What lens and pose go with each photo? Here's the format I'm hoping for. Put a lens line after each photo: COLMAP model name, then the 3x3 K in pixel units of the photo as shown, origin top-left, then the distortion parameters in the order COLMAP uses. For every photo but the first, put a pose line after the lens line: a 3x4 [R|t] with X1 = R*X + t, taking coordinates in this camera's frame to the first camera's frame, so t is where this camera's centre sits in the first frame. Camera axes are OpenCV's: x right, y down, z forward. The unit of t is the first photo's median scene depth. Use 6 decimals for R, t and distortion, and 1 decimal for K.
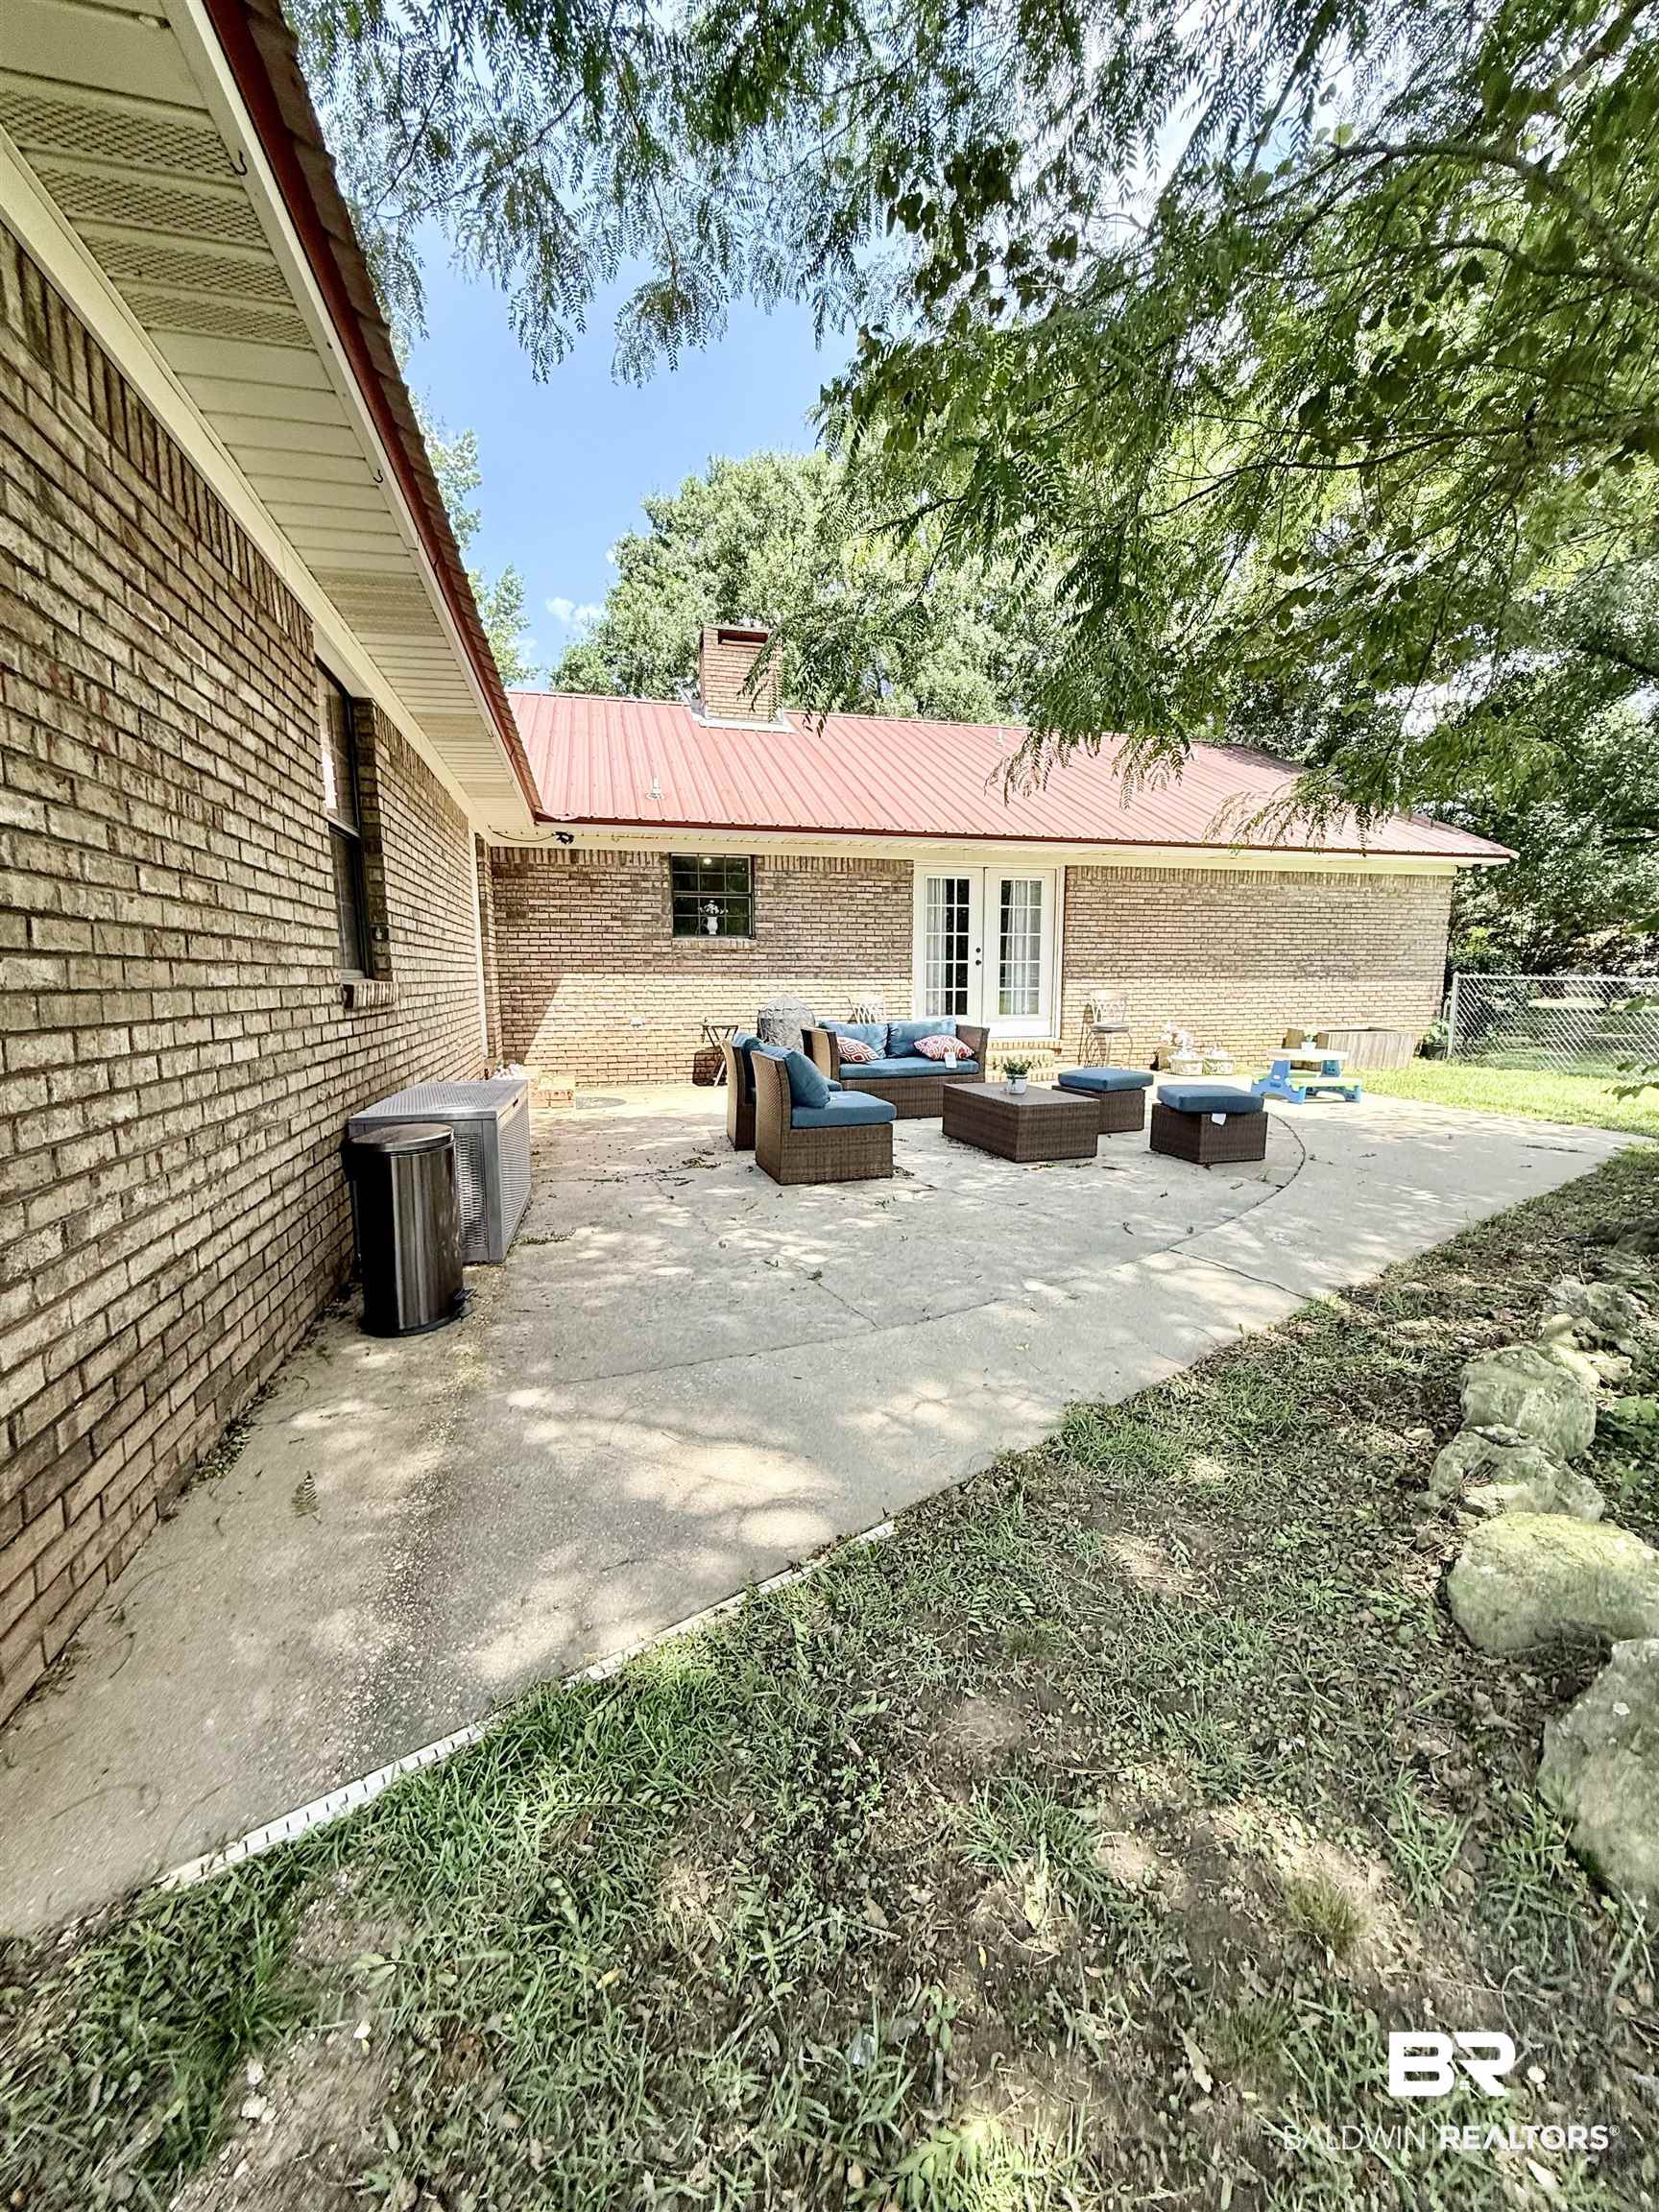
lens RADIAL K [[886.5, 0, 827.9], [0, 886.5, 1098.1], [0, 0, 1]] dist [0.002219, 0.001089]
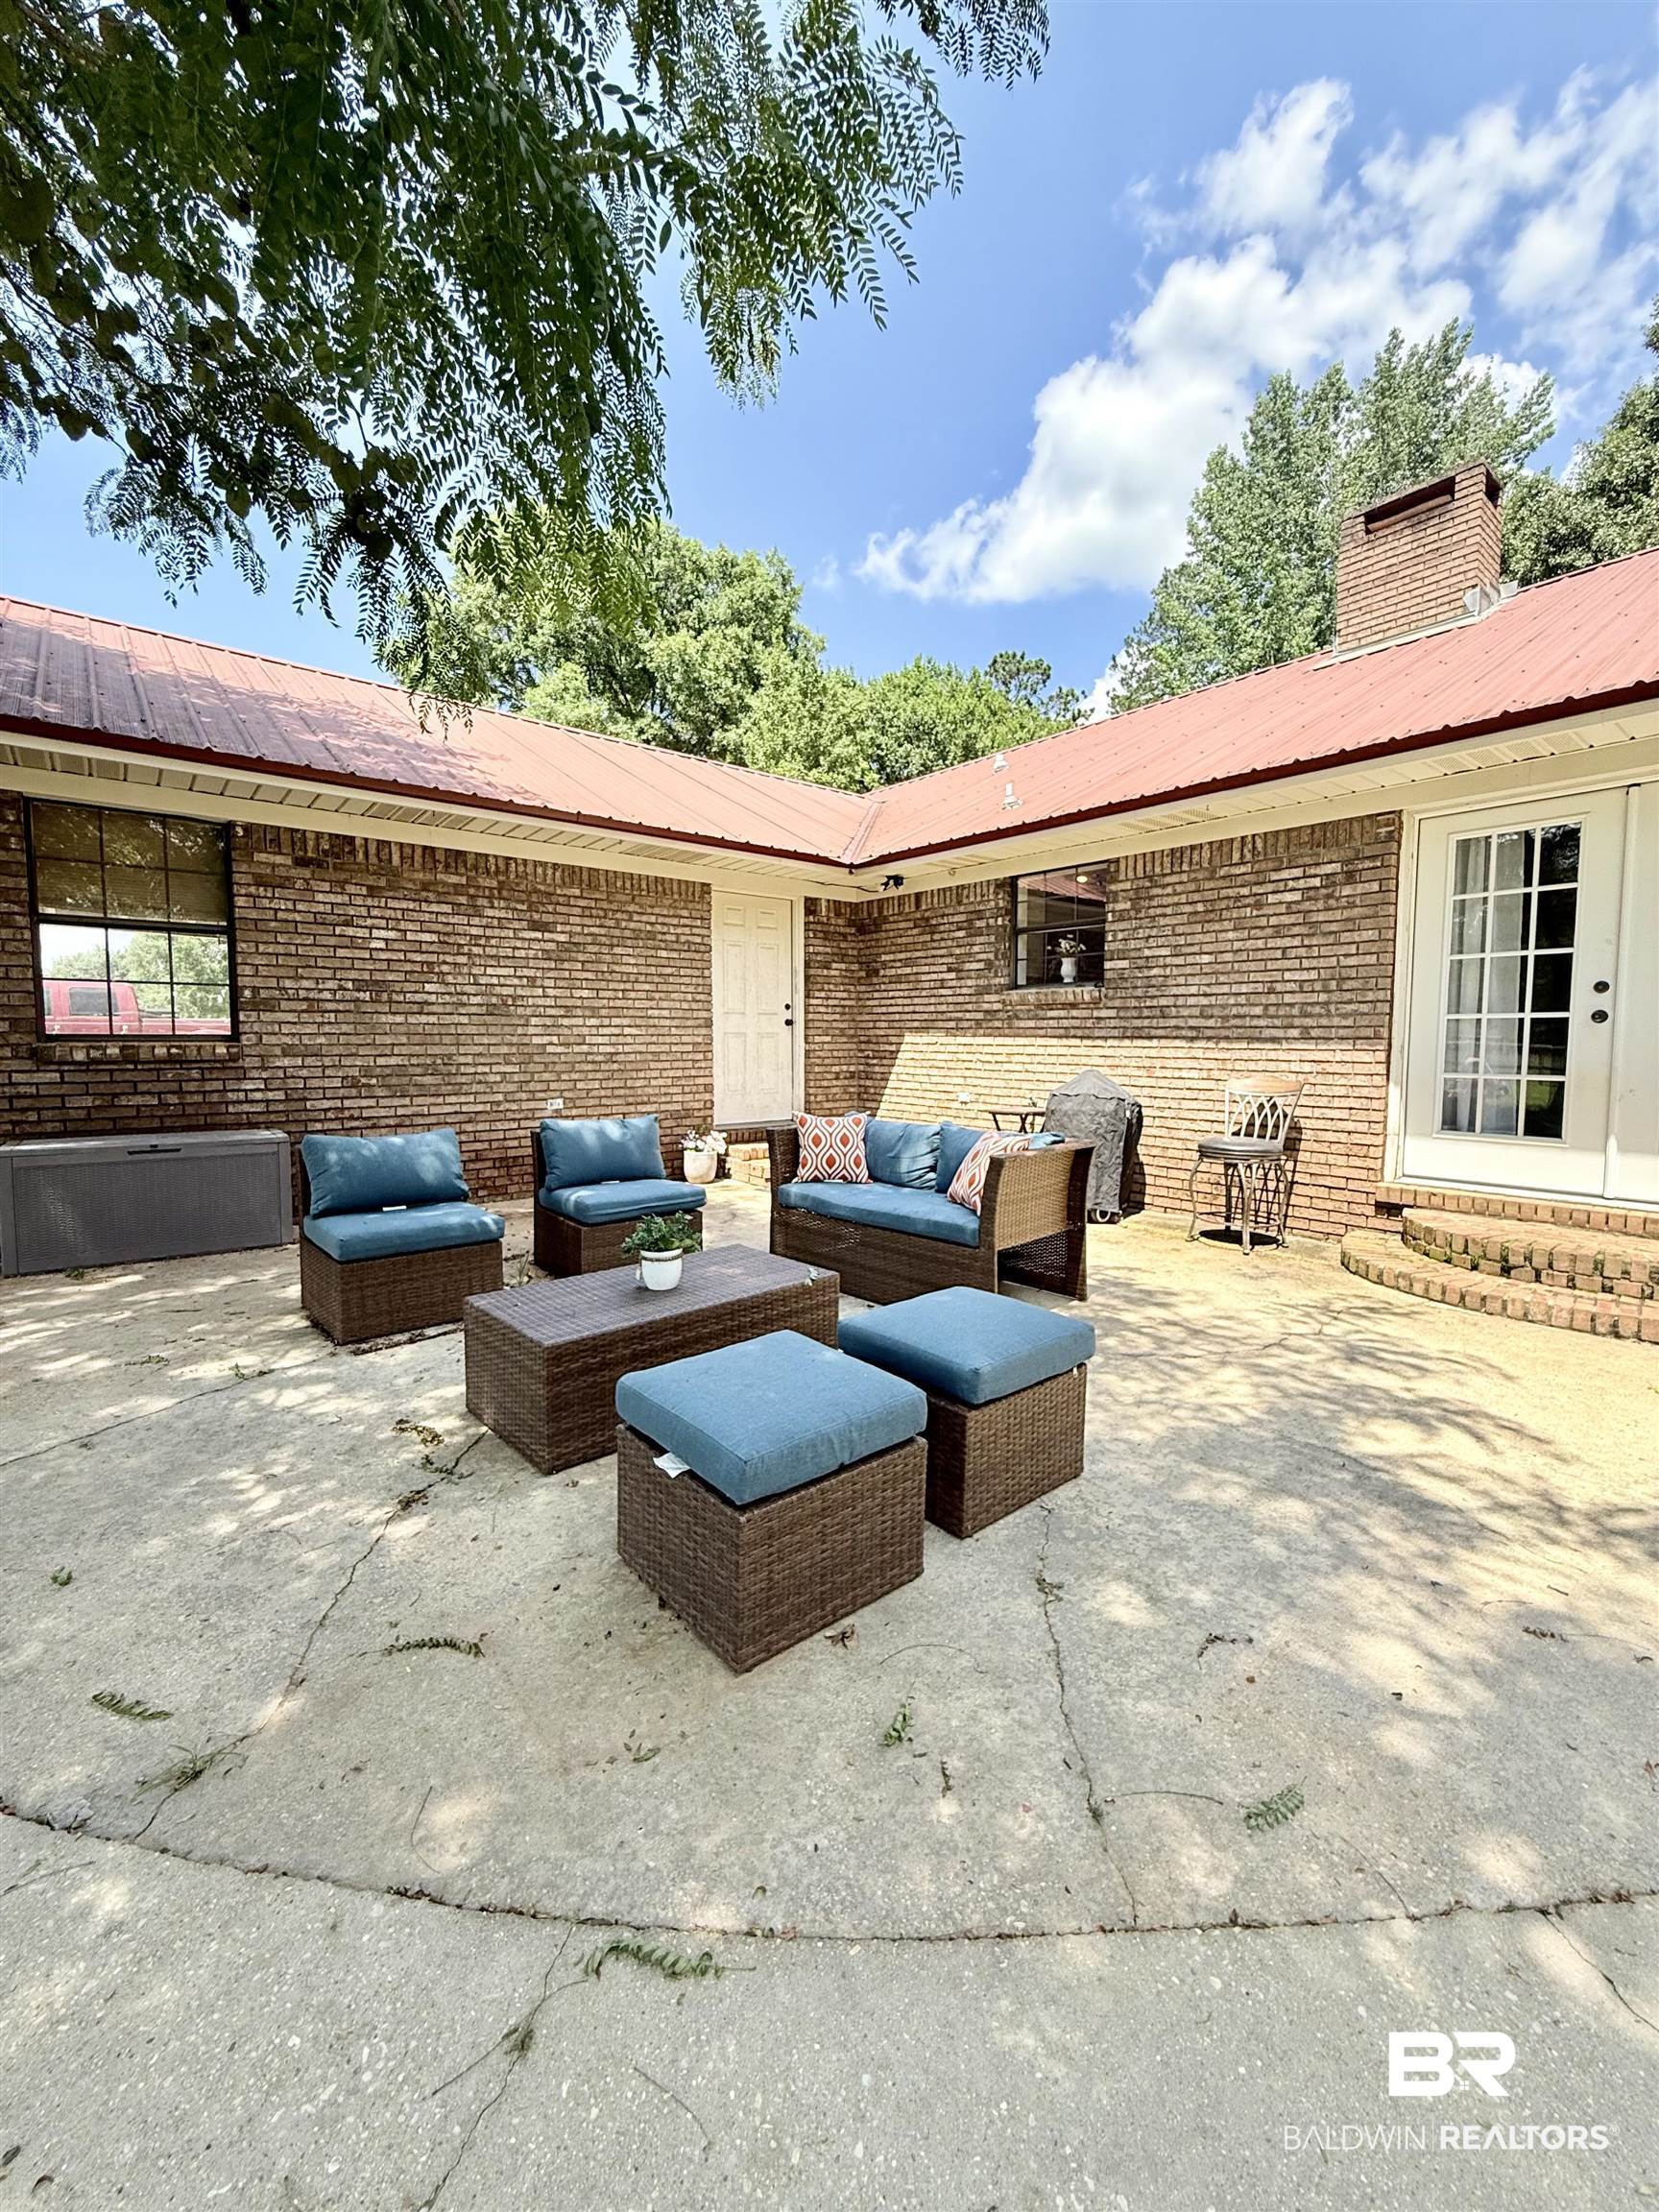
lens RADIAL K [[886.5, 0, 824.8], [0, 886.5, 1102.2], [0, 0, 1]] dist [0.002219, 0.001089]
pose [[0.434596, 0.072692, -0.897687, 0.425944], [-0.122816, 0.992210, 0.020888, -0.081139], [0.892212, 0.101172, 0.440138, 0.526729]]
